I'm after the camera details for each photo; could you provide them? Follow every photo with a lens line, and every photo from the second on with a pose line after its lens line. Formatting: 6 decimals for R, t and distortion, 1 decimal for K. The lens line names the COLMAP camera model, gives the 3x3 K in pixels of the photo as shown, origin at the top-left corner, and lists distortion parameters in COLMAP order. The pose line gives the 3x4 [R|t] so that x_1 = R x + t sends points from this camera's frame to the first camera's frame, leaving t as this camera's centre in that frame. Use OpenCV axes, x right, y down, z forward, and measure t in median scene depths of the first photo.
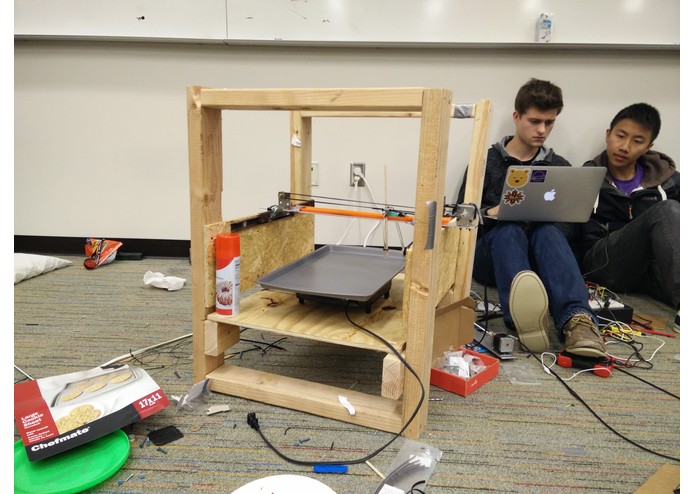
lens RADIAL K [[530.1, 0, 347.5], [0, 530.1, 247.0], [0, 0, 1]] dist [0.006531, -0.000745]
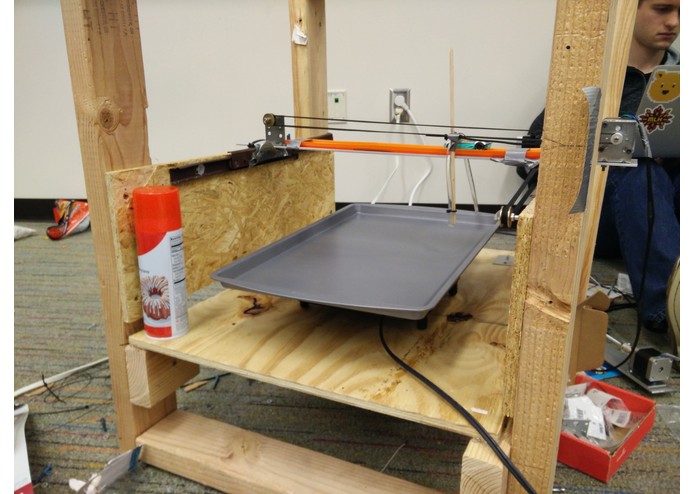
lens RADIAL K [[530.1, 0, 347.5], [0, 530.1, 247.0], [0, 0, 1]] dist [0.006531, -0.000745]
pose [[0.996625, -0.012570, -0.081119, 0.007463], [0.019136, 0.996556, 0.080683, -0.004022], [0.079826, -0.081963, 0.993433, 0.449501]]
